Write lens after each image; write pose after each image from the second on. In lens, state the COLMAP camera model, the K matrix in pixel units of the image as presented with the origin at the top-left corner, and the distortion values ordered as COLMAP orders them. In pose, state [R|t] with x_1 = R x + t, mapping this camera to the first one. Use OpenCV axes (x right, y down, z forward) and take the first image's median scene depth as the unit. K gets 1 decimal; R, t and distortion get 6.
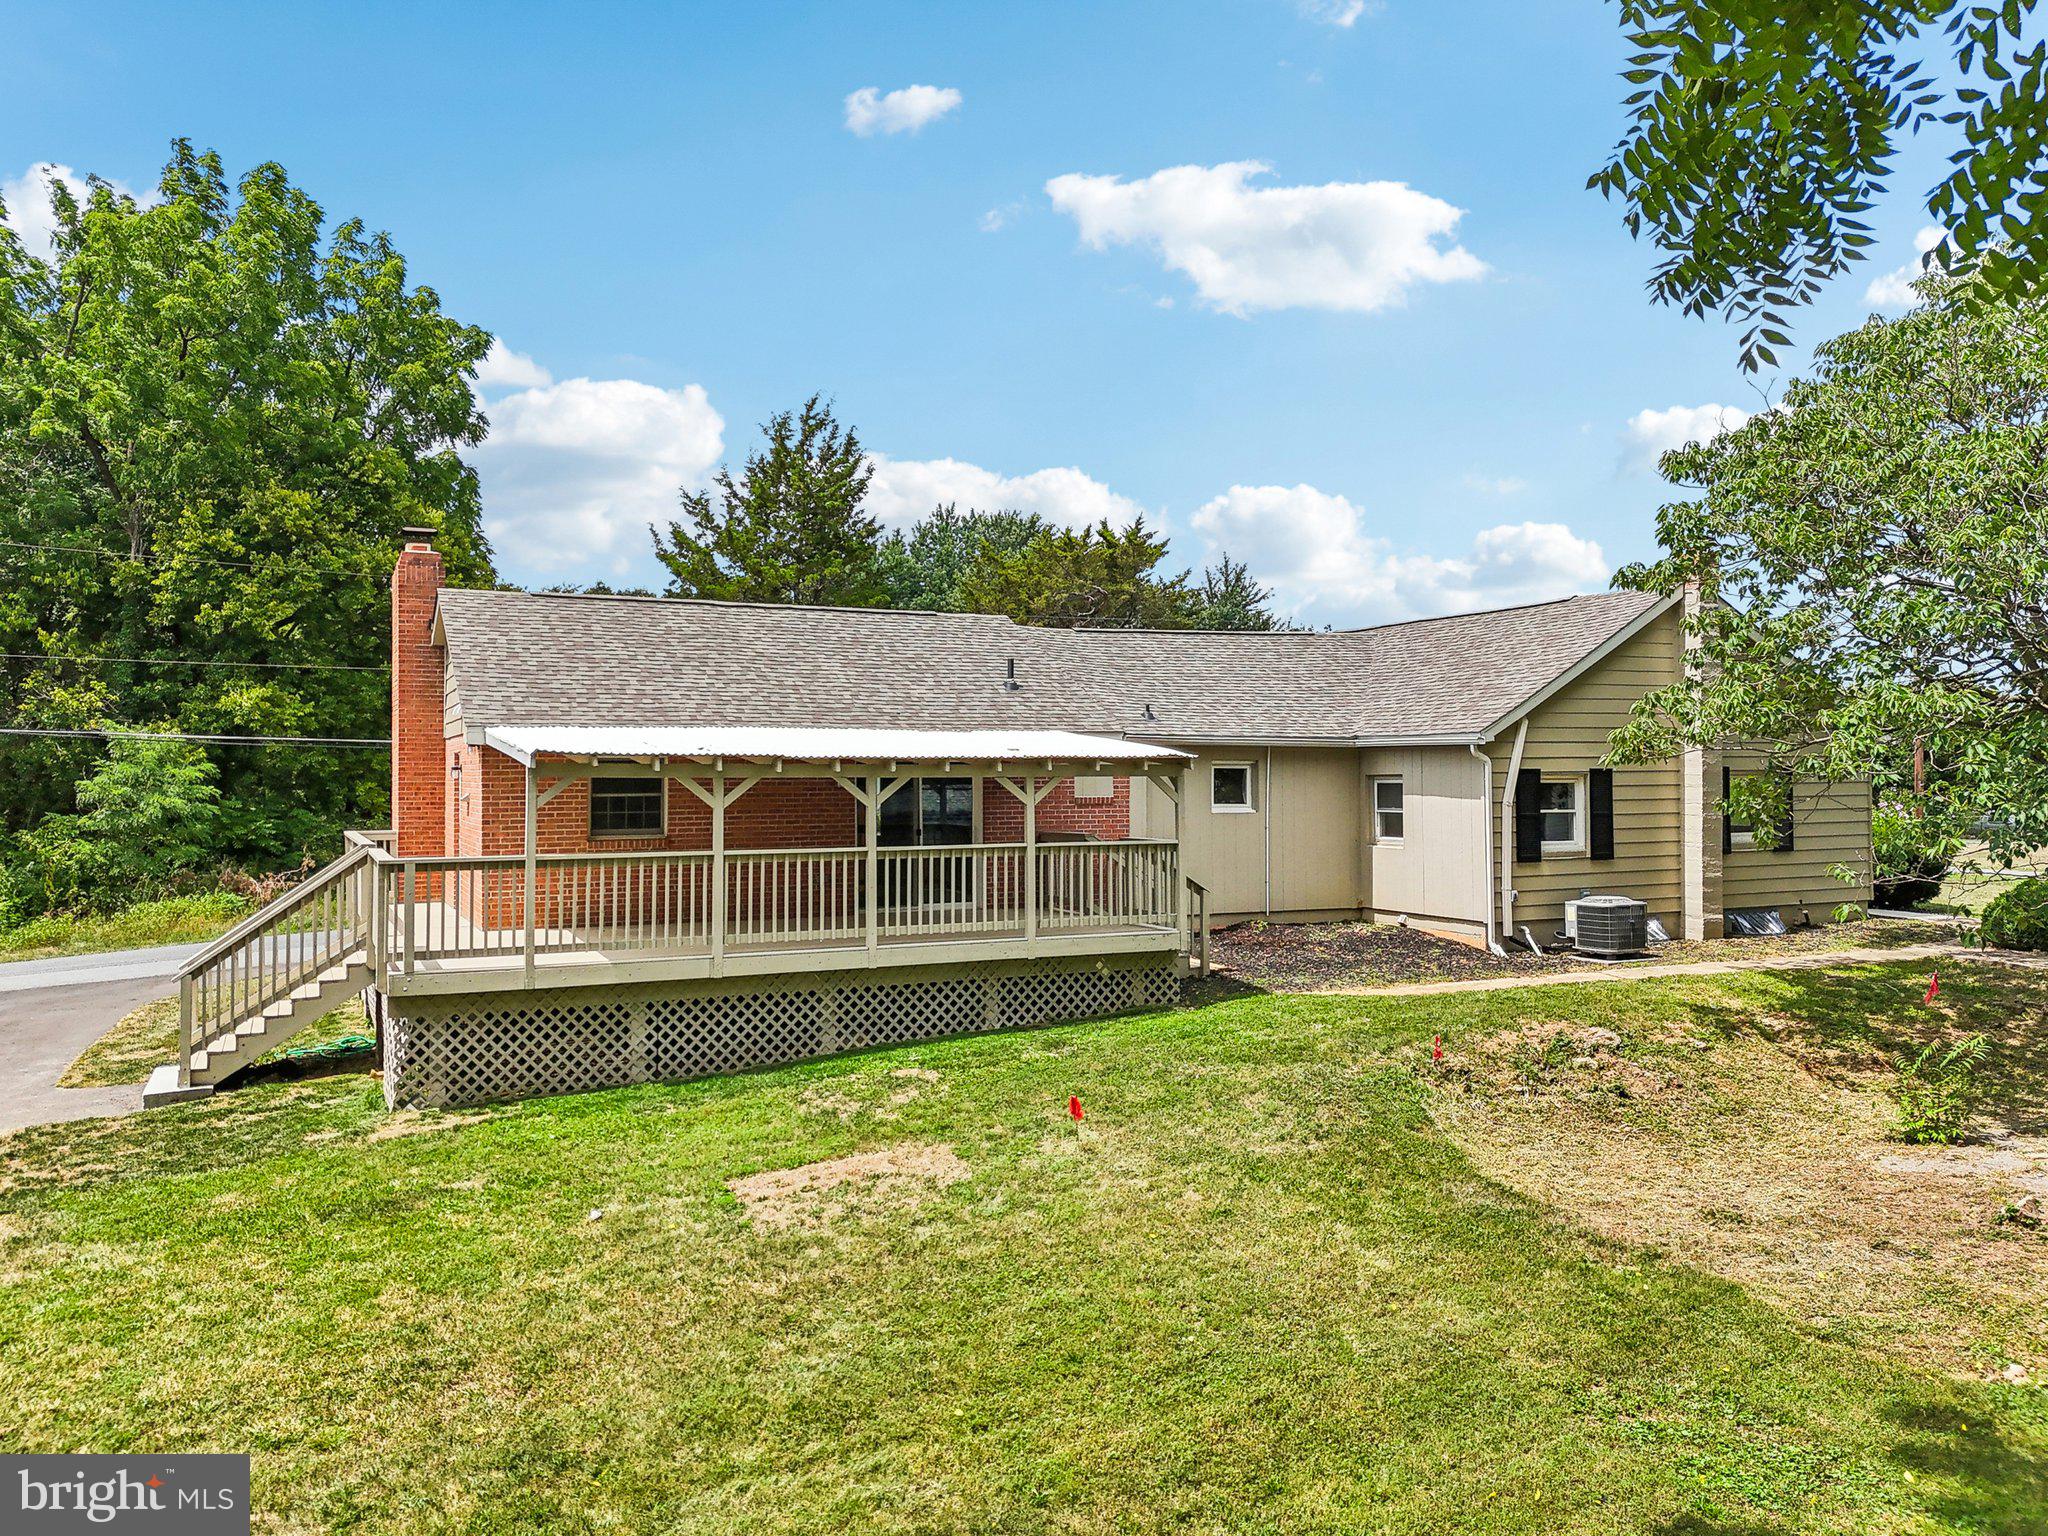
lens RADIAL K [[1566.2, 0, 1015.1], [0, 1566.2, 740.7], [0, 0, 1]] dist [0.046407, 0.001137]
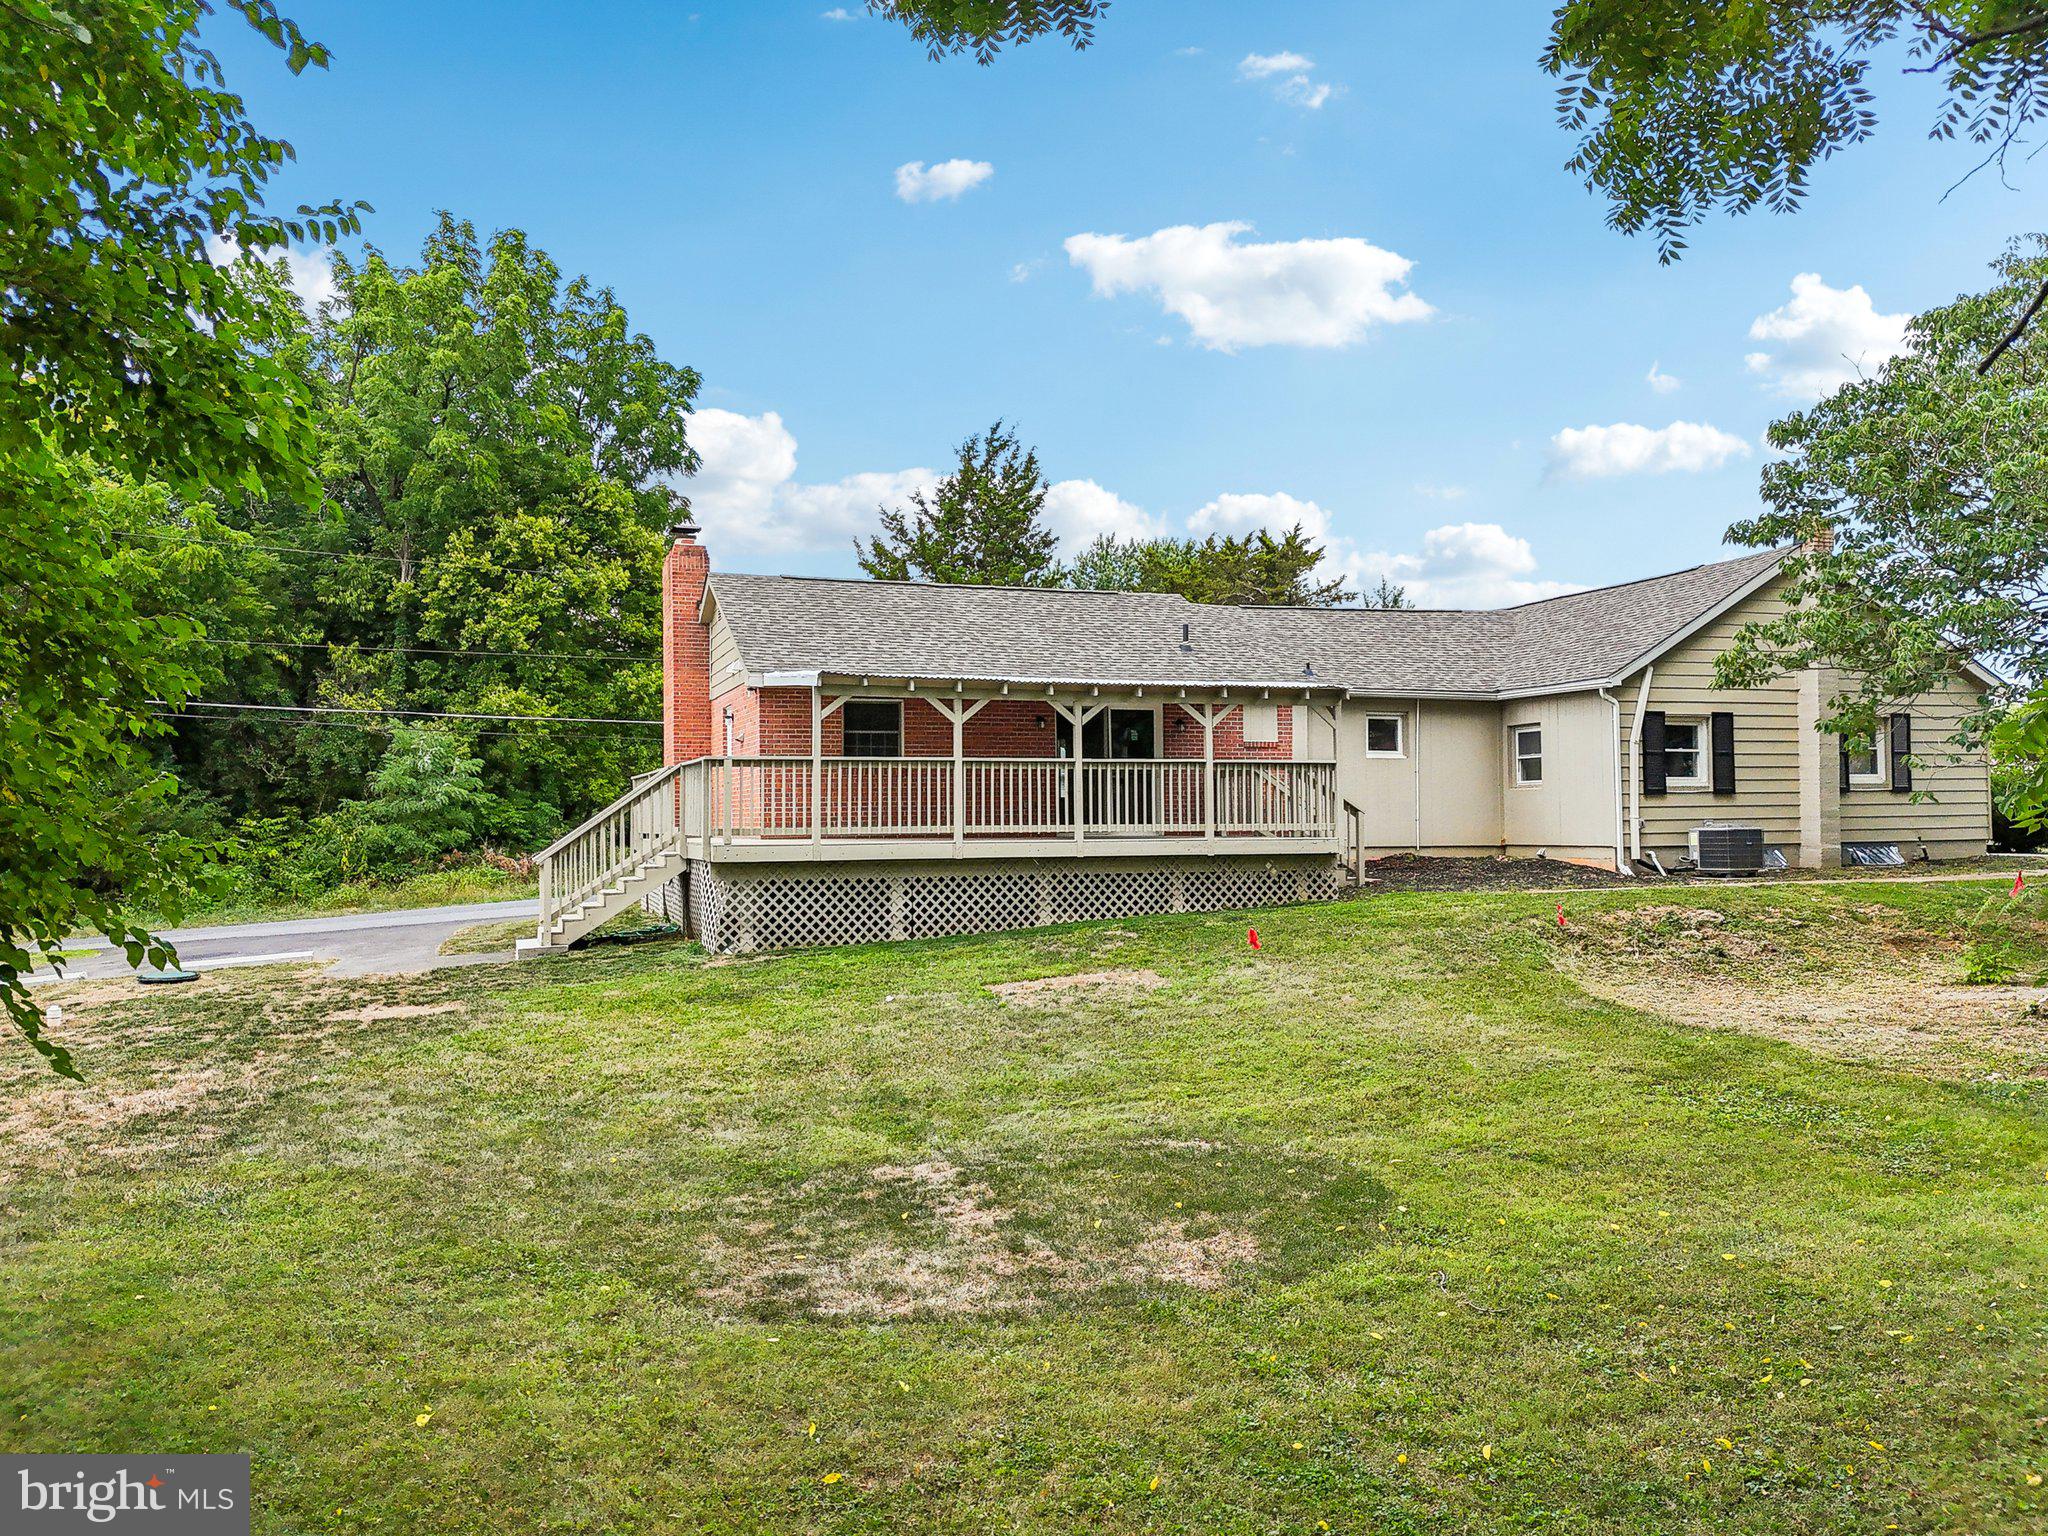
lens RADIAL K [[1541.9, 0, 1024.0], [0, 1541.9, 768.0], [0, 0, 1]] dist [0.100642, -0.127529]
pose [[0.995487, -0.007244, -0.094617, -0.015950], [0.006660, 0.999957, -0.006478, 0.062313], [0.094660, 0.005818, 0.995493, -0.150916]]
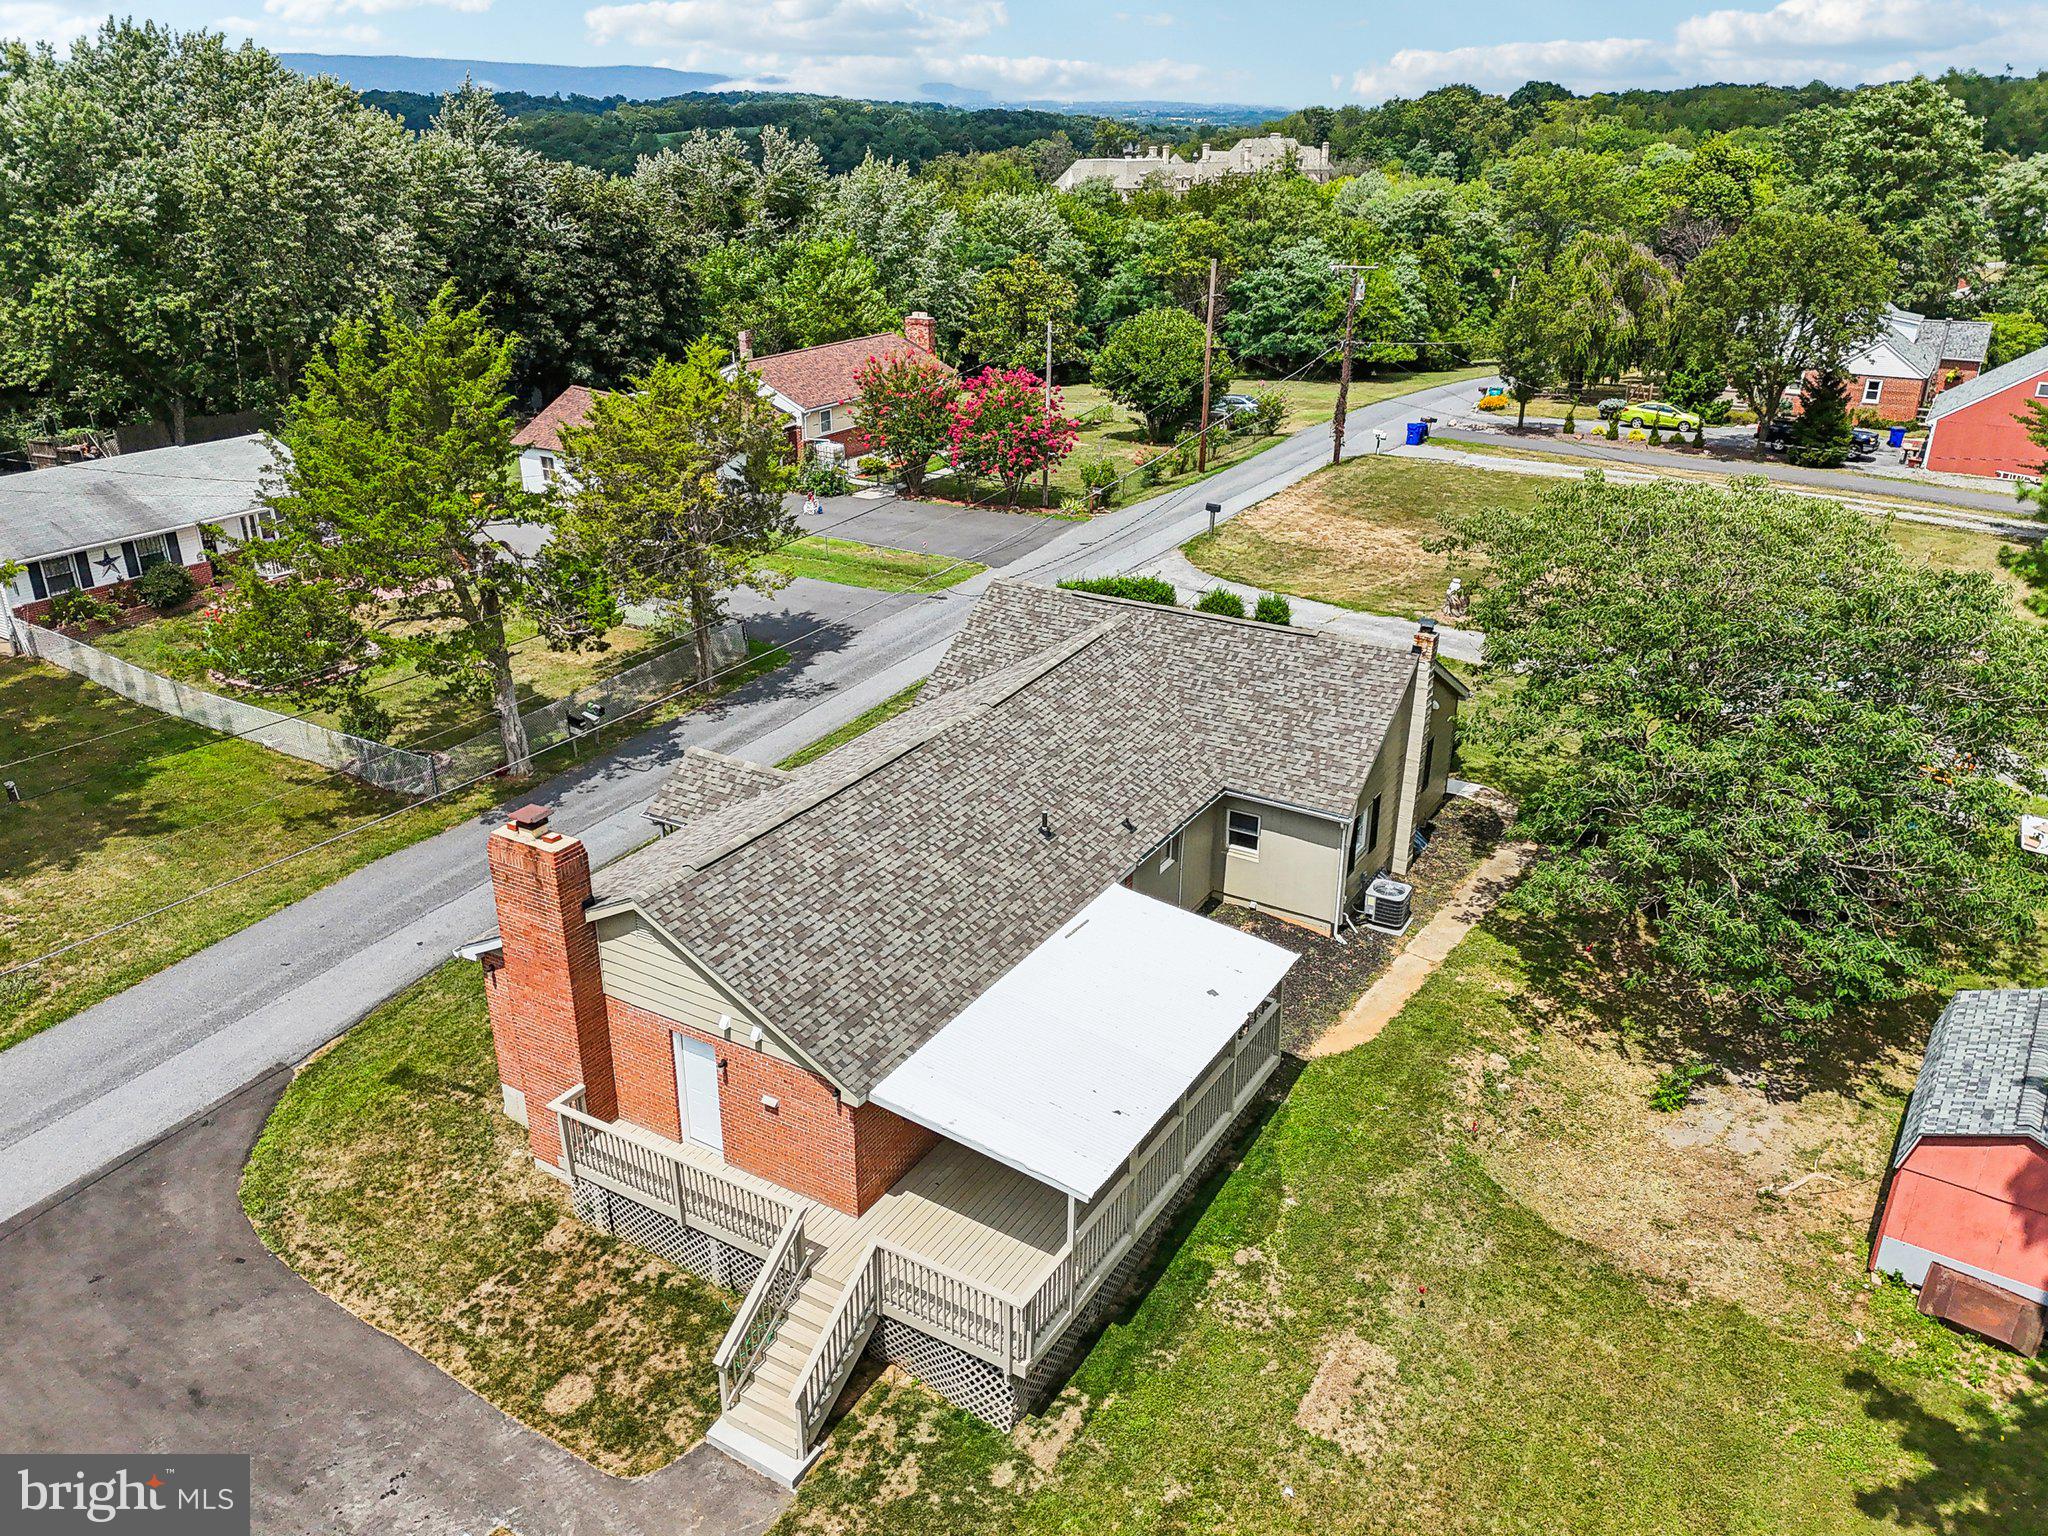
lens RADIAL K [[1541.9, 0, 1024.0], [0, 1541.9, 768.0], [0, 0, 1]] dist [0.100642, -0.127529]
pose [[0.826104, -0.227579, 0.515519, -0.683167], [-0.015048, 0.905588, 0.423892, -0.645019], [-0.563317, -0.357936, 0.744685, 0.094307]]
